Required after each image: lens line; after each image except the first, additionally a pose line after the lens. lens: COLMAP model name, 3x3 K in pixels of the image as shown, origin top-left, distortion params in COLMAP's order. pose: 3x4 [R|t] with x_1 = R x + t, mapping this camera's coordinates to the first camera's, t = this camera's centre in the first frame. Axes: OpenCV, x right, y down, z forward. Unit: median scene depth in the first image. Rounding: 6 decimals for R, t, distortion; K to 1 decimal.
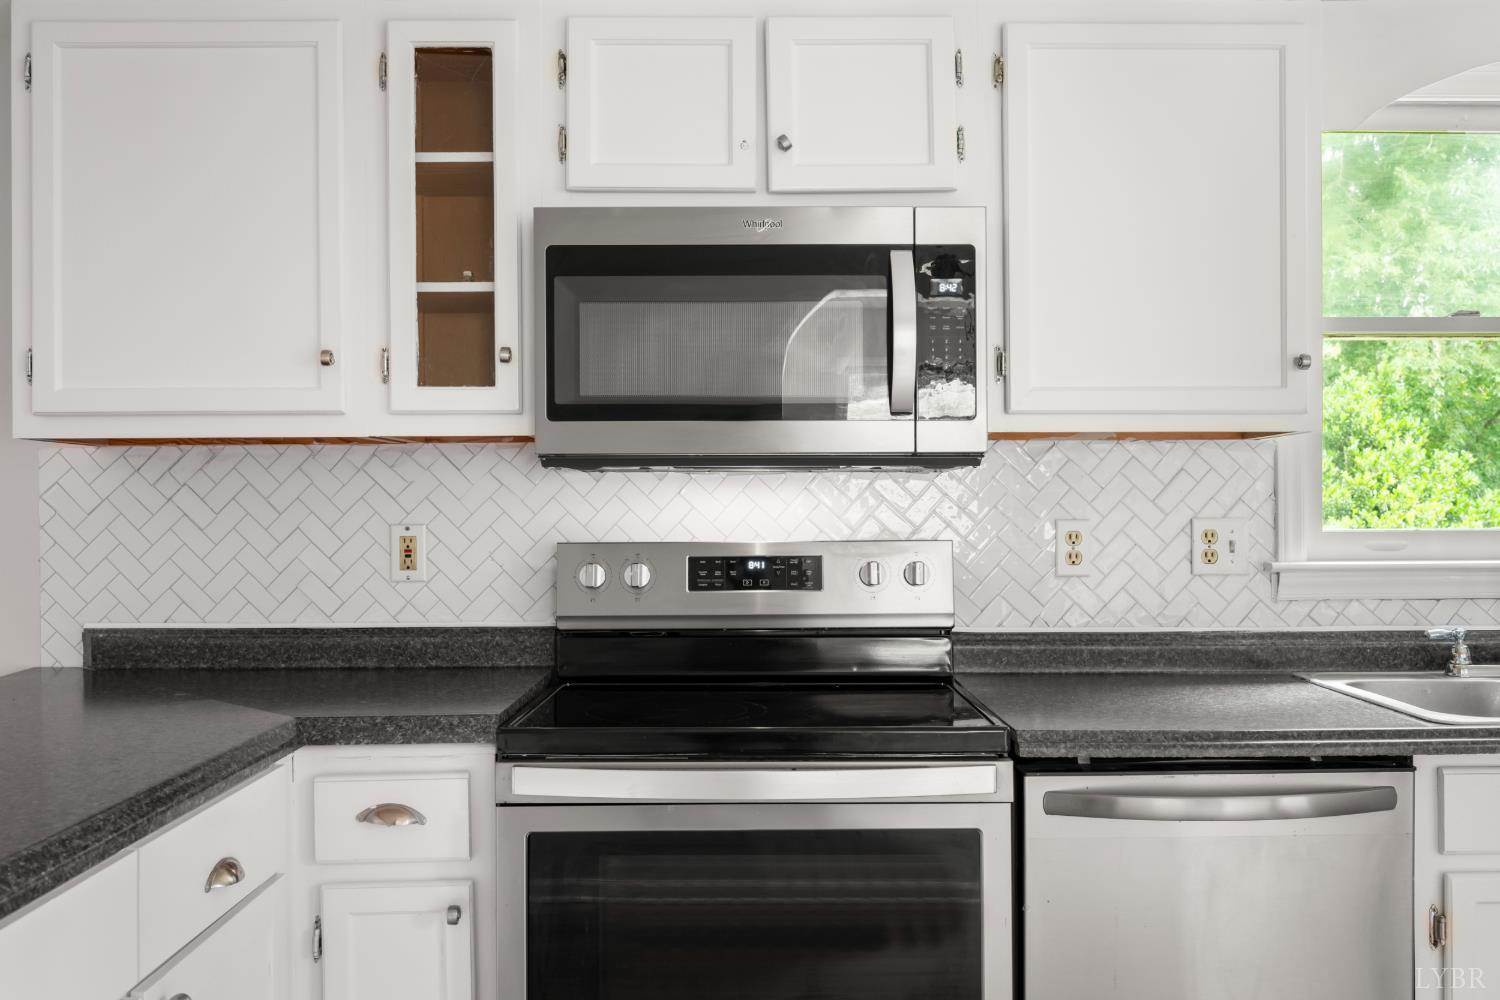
lens RADIAL K [[1258.1, 0, 750.0], [0, 1258.1, 500.0], [0, 0, 1]] dist [-0.005142, 0.000424]
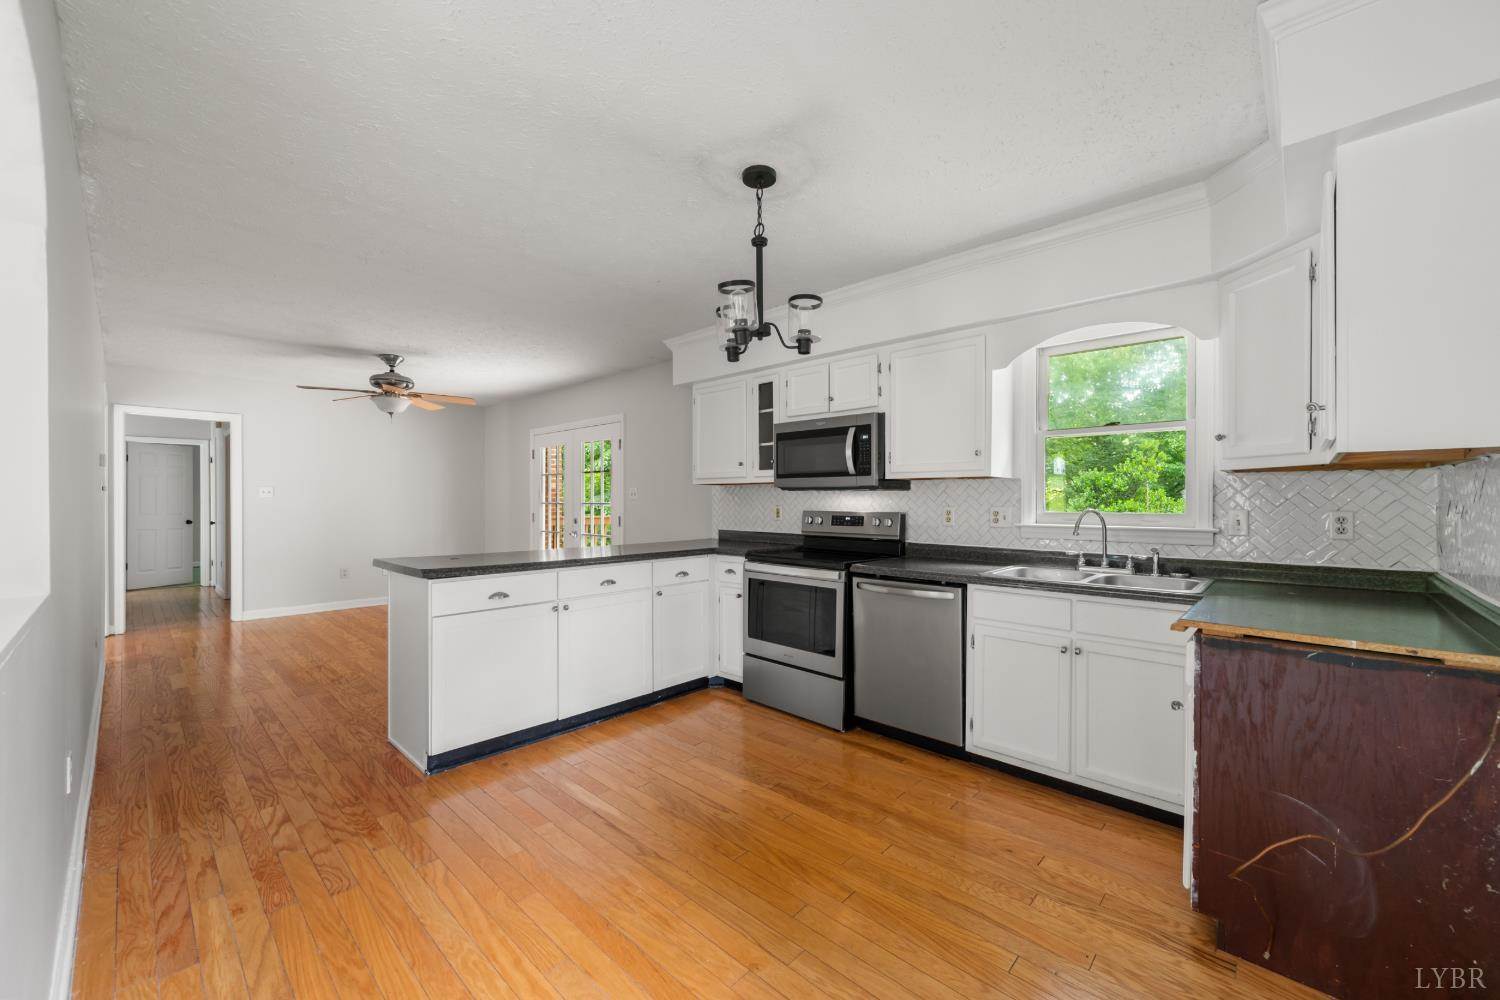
lens RADIAL K [[588.2, 0, 755.9], [0, 588.2, 501.8], [0, 0, 1]] dist [0.001572, 0.000361]
pose [[0.713675, 0.008435, -0.700426, 0.929931], [-0.003201, 0.999956, 0.008781, -0.005978], [0.700469, -0.004024, 0.713671, -0.299440]]
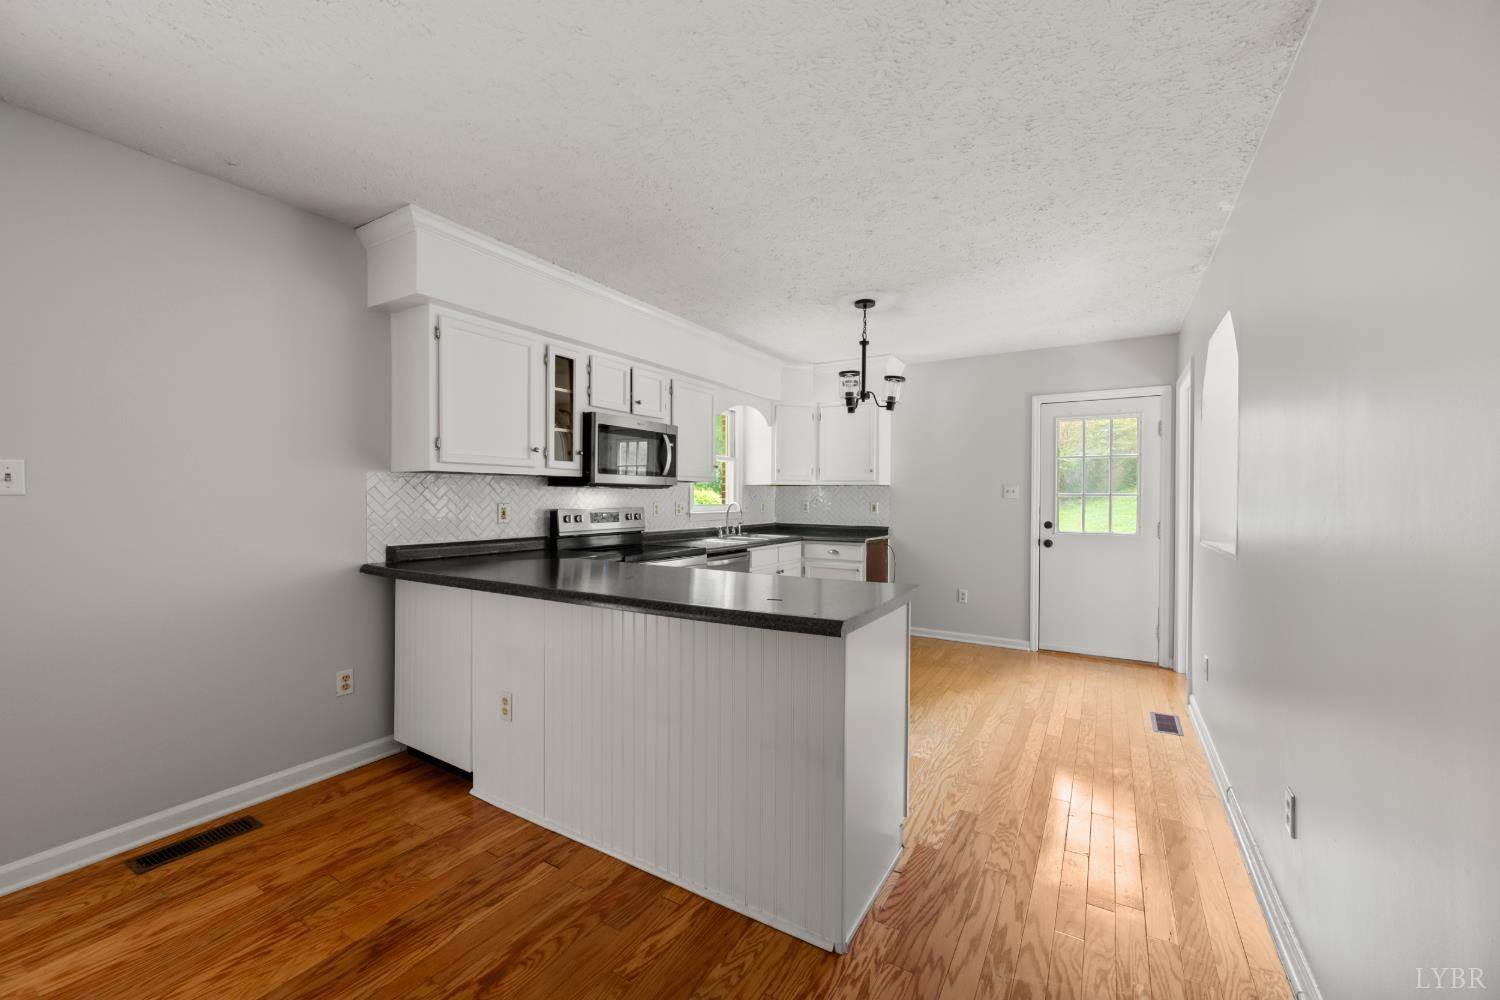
lens RADIAL K [[588.2, 0, 755.9], [0, 588.2, 501.8], [0, 0, 1]] dist [0.001572, 0.000361]
pose [[0.534849, 0.000953, 0.844947, -1.133905], [-0.009901, 0.999938, 0.005139, 0.003045], [-0.844890, -0.011115, 0.534825, -0.220463]]
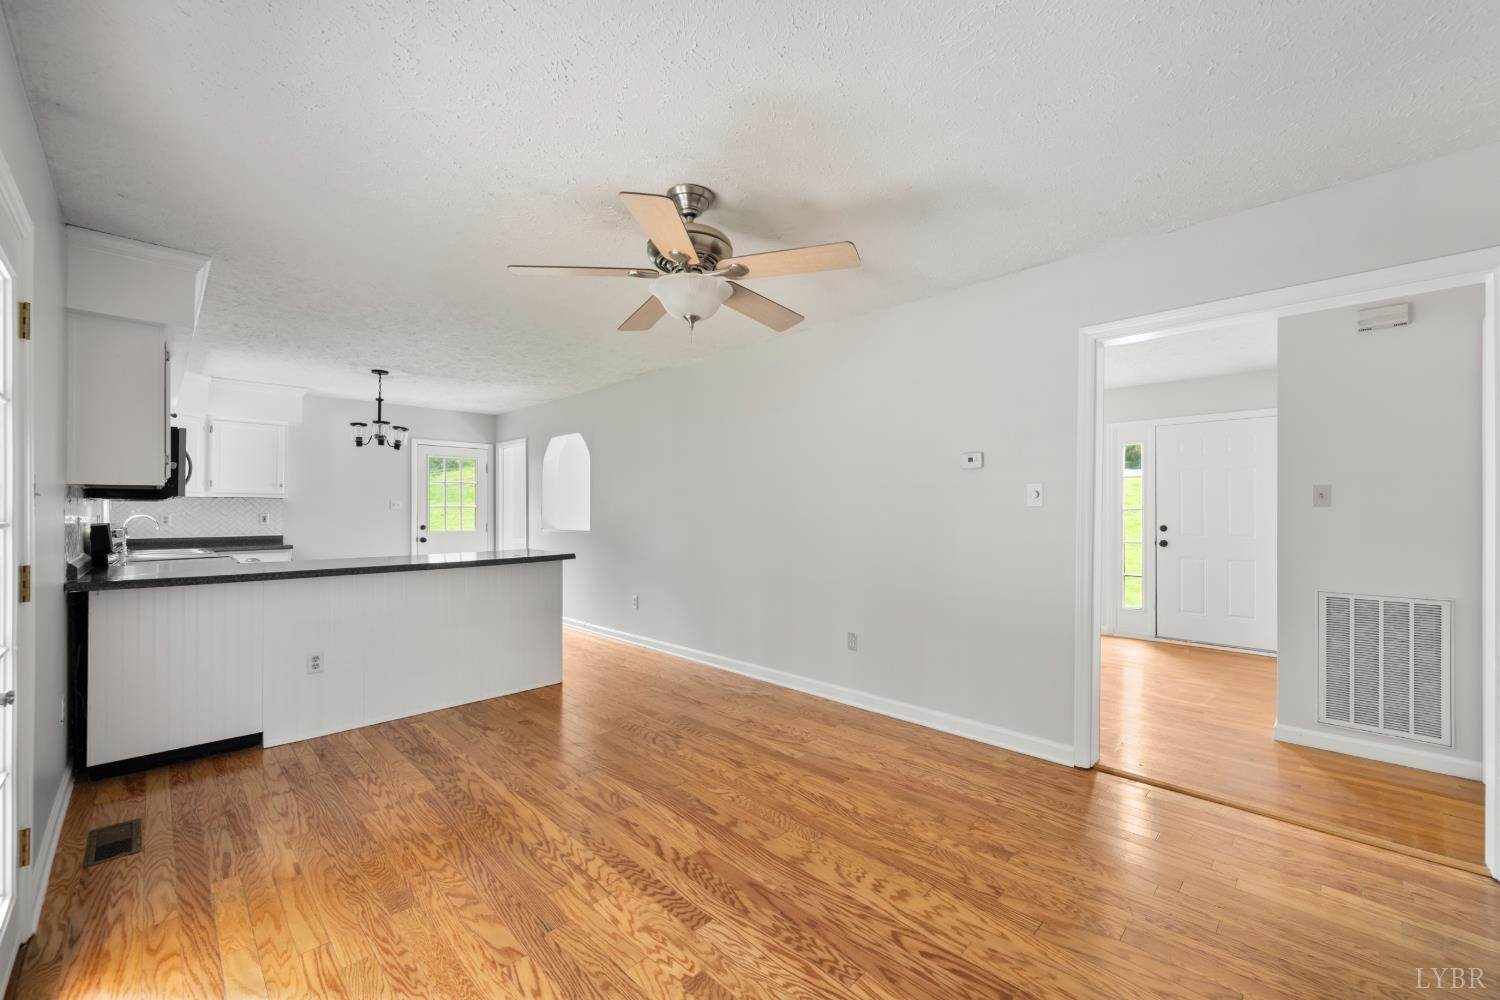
lens RADIAL K [[588.2, 0, 755.9], [0, 588.2, 501.8], [0, 0, 1]] dist [0.001572, 0.000361]
pose [[-0.696565, 0.014548, 0.717346, -2.196524], [0.001578, 0.999823, -0.018744, 0.012136], [-0.717492, -0.011924, -0.696465, 0.868451]]
